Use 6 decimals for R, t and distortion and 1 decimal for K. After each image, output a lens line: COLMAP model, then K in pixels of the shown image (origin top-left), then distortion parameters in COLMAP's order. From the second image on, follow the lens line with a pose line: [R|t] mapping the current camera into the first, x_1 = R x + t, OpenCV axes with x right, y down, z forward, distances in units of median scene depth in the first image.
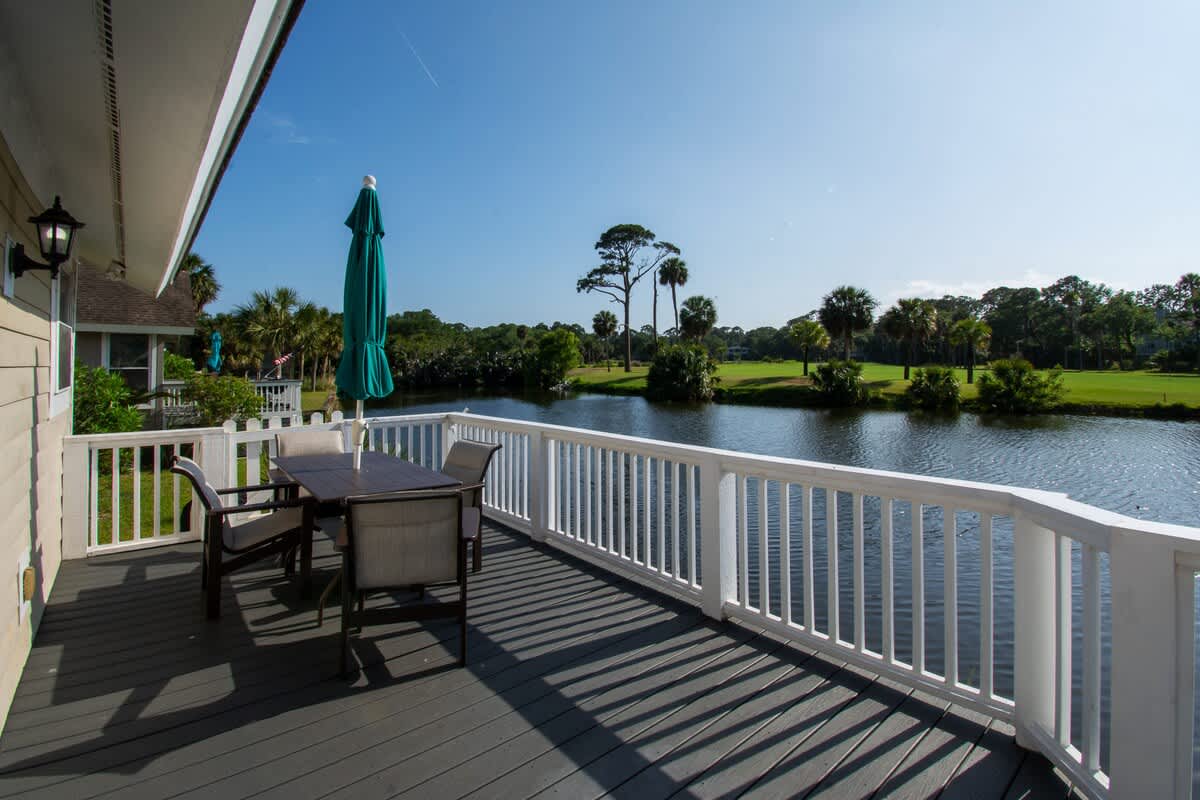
lens RADIAL K [[581.4, 0, 617.3], [0, 581.4, 349.5], [0, 0, 1]] dist [-0.026947, -0.005184]
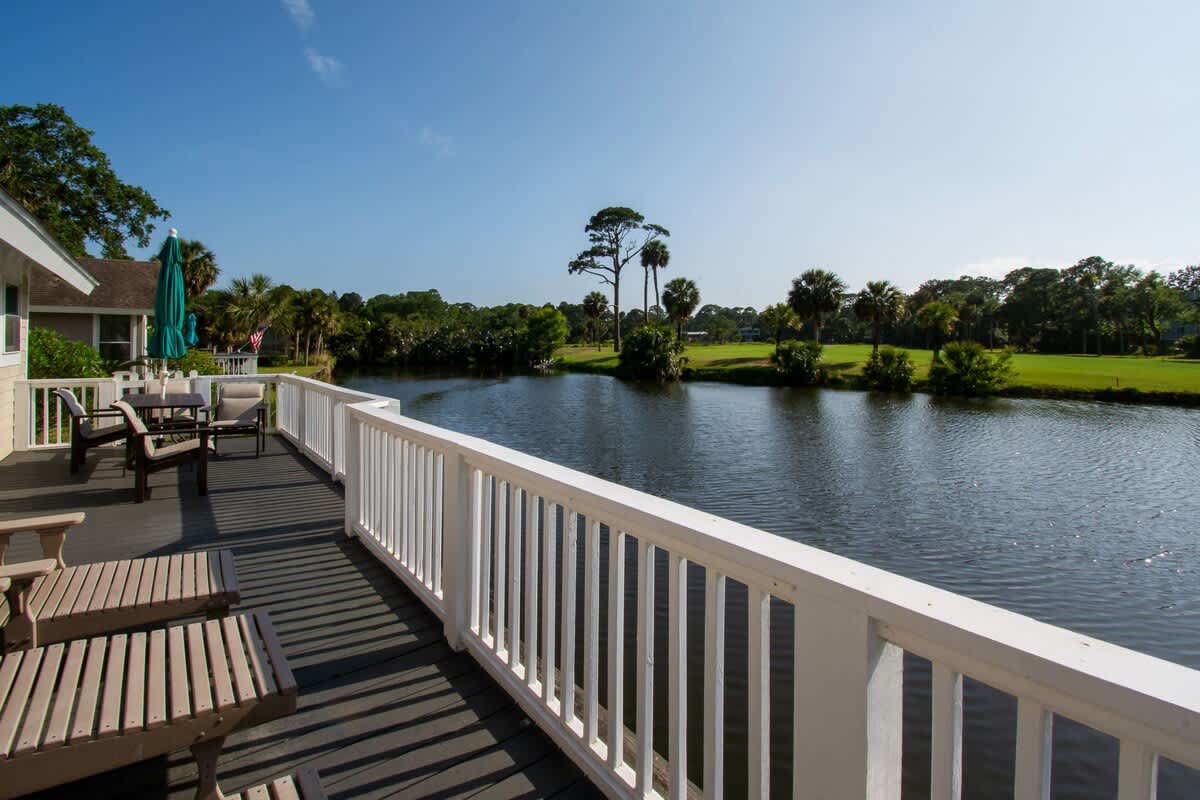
lens RADIAL K [[581.4, 0, 590.9], [0, 581.4, 341.7], [0, 0, 1]] dist [-0.026947, -0.005184]
pose [[0.997905, 0.008512, -0.064141, 0.043698], [-0.007157, 0.999747, 0.021324, -0.000535], [0.064306, -0.020821, 0.997713, -0.029404]]
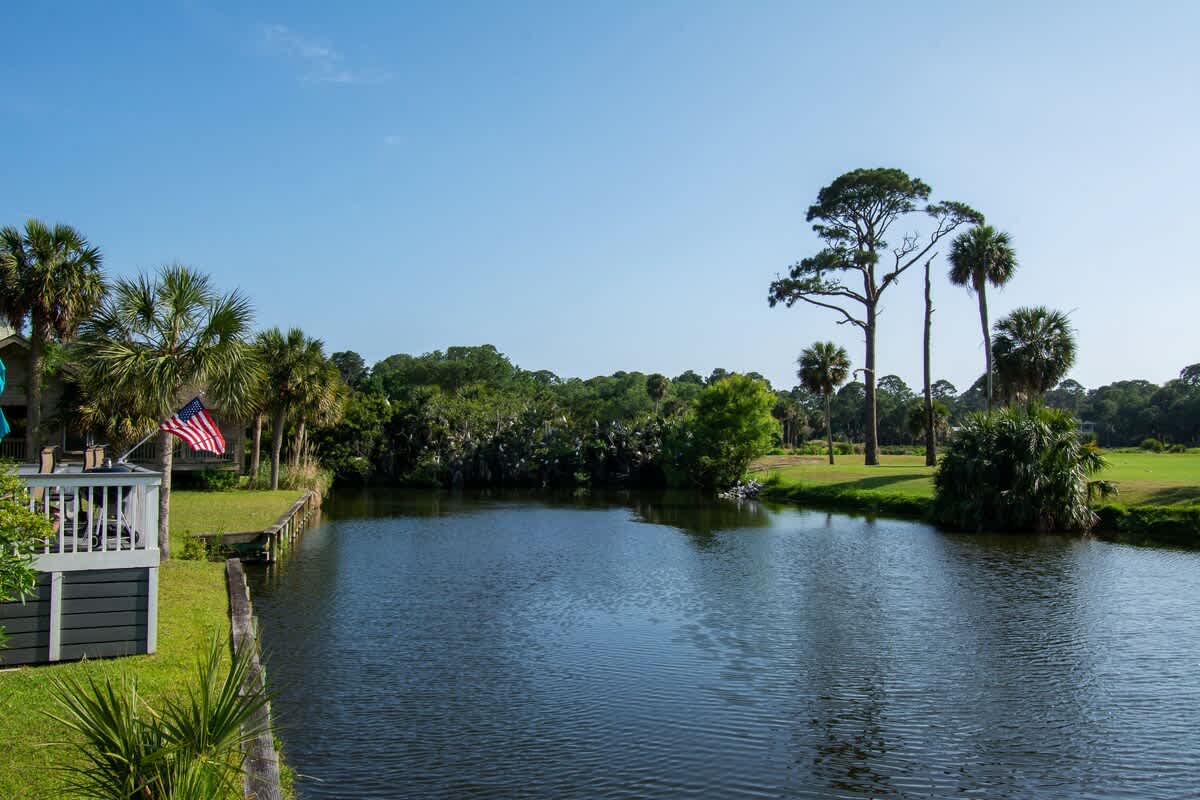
lens RADIAL K [[1052.0, 0, 564.7], [0, 1052.0, 388.4], [0, 0, 1]] dist [-0.016846, 0.001249]
pose [[0.970016, 0.005299, -0.242983, -0.021419], [-0.012590, 0.999516, -0.028463, 0.002613], [0.242715, 0.030668, 0.969613, 0.073844]]
